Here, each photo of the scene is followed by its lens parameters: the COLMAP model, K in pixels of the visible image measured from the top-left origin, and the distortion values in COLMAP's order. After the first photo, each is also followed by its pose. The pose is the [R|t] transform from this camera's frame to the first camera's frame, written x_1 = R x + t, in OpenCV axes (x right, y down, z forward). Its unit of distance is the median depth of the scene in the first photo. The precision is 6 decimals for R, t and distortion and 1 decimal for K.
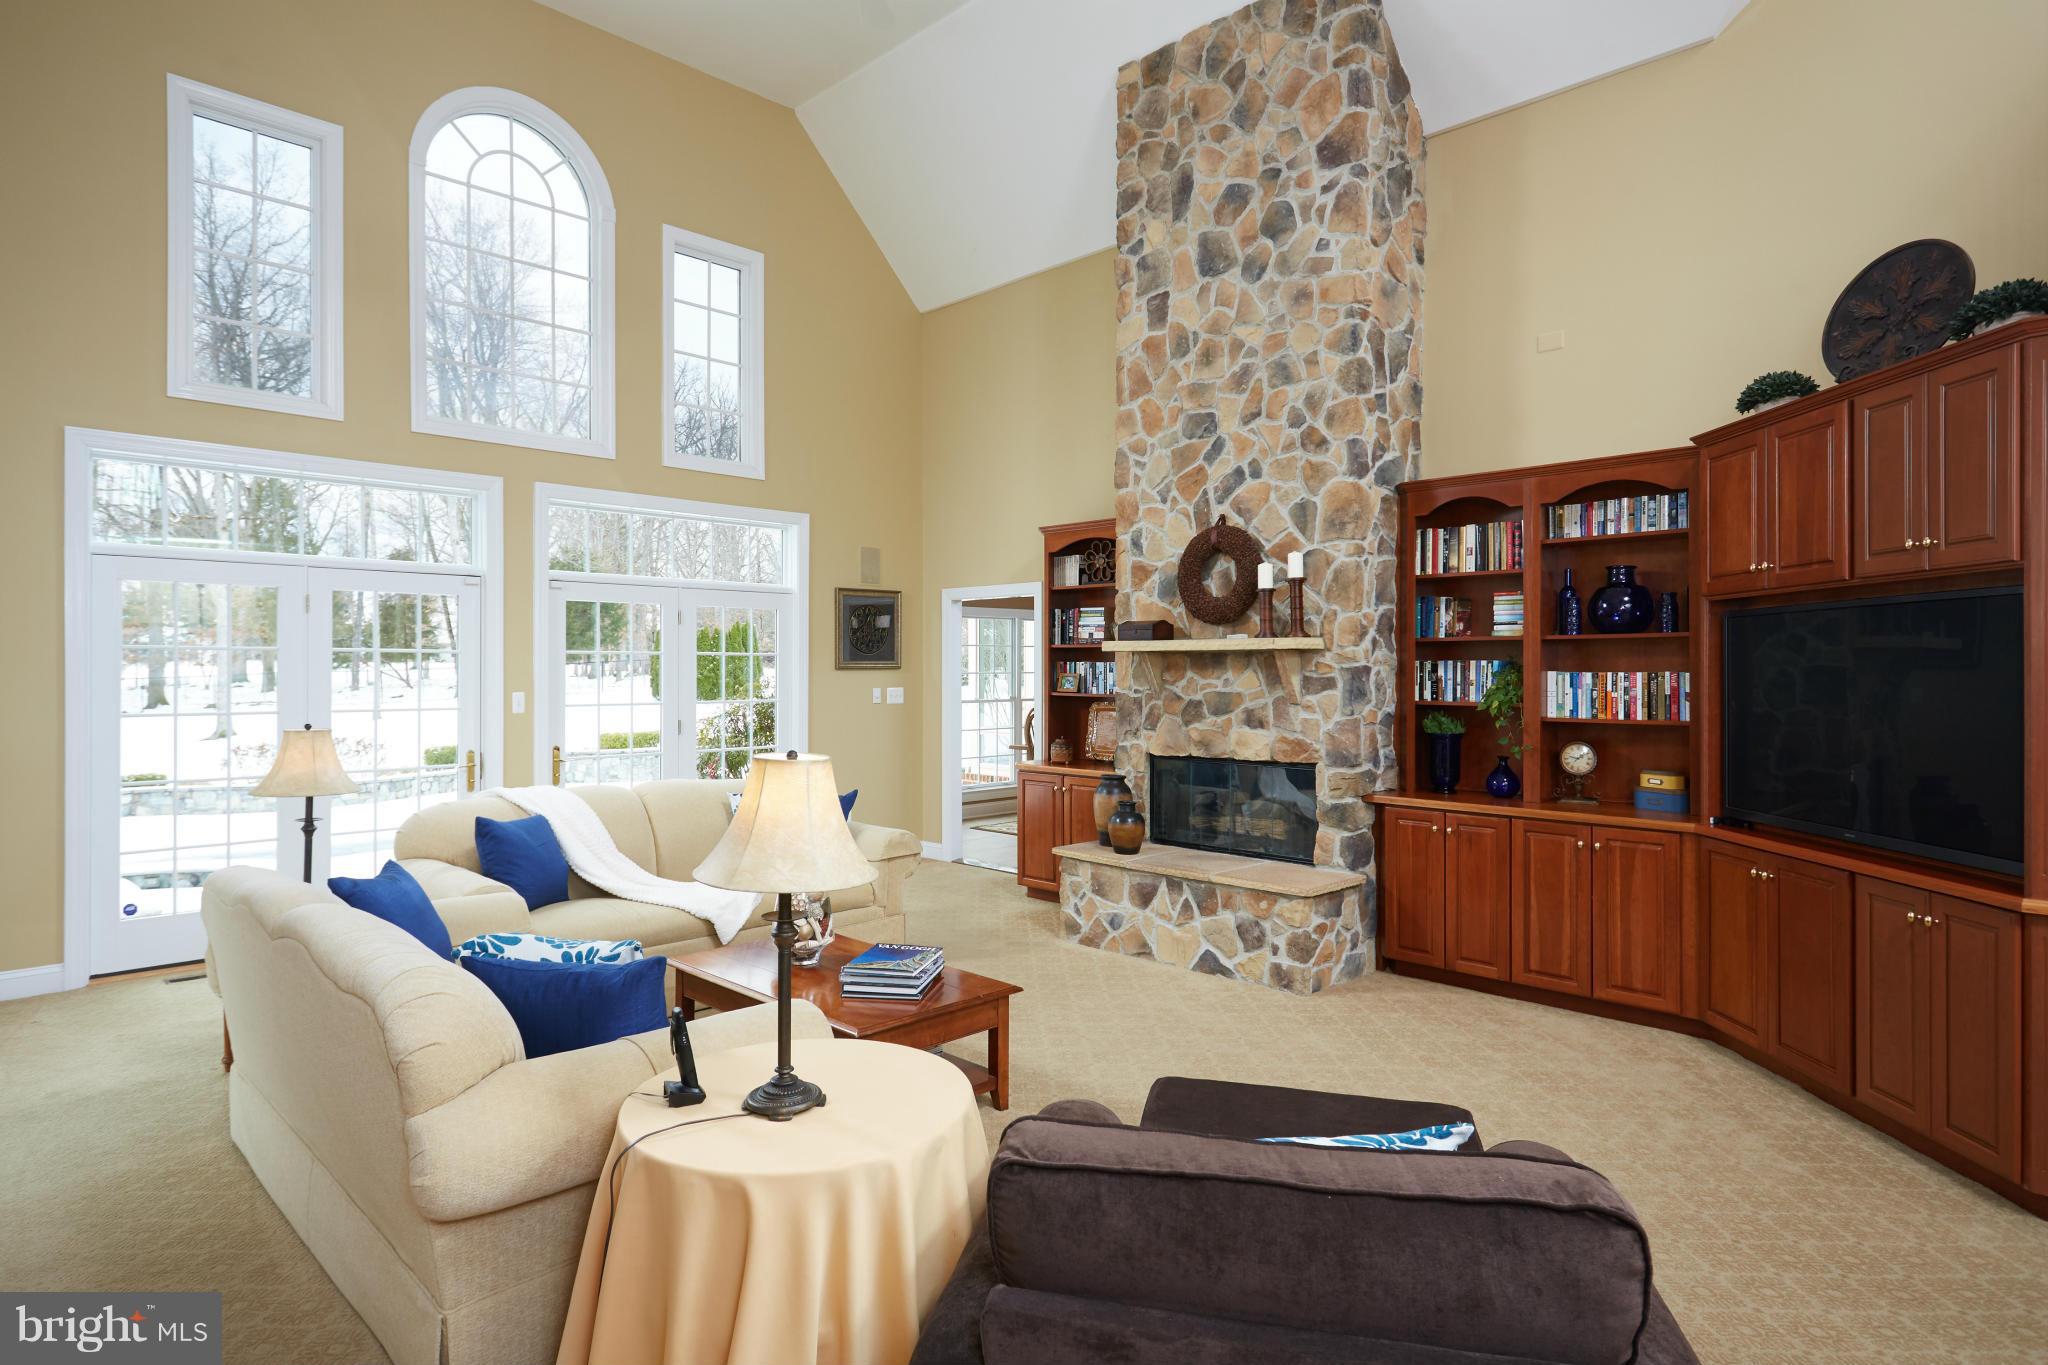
lens RADIAL K [[1115.7, 0, 1025.8], [0, 1115.7, 678.4], [0, 0, 1]] dist [0.011525, -0.001231]
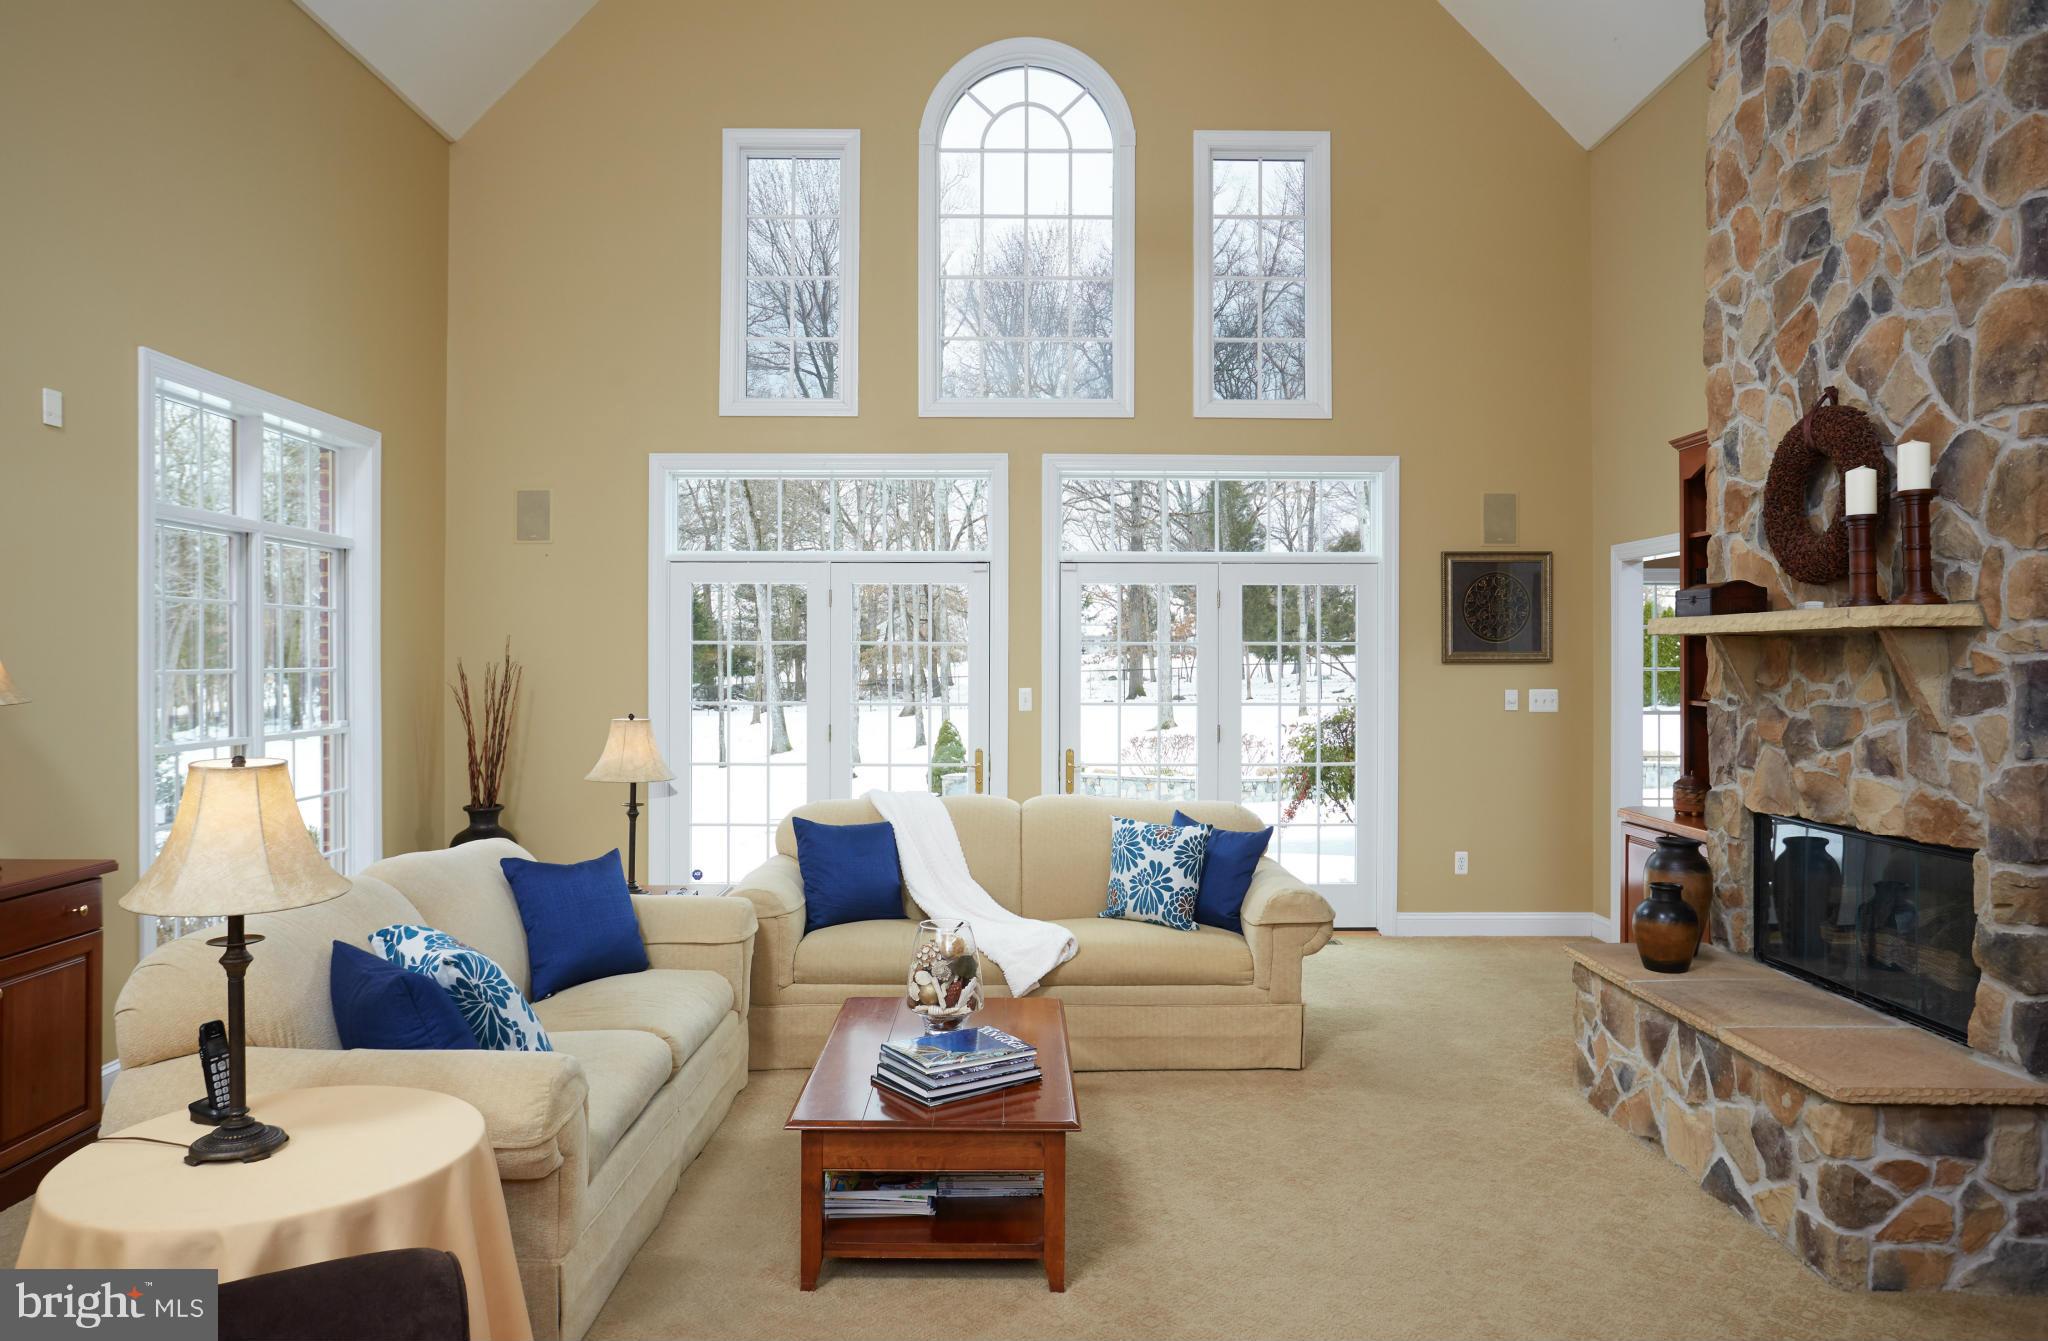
lens RADIAL K [[1348.5, 0, 1021.9], [0, 1348.5, 663.6], [0, 0, 1]] dist [-0.032275, 0.024106]
pose [[0.711825, 0.002732, -0.702352, 0.357871], [-0.007827, 0.999961, -0.004042, -0.003183], [0.702313, 0.008375, 0.711819, 0.244738]]
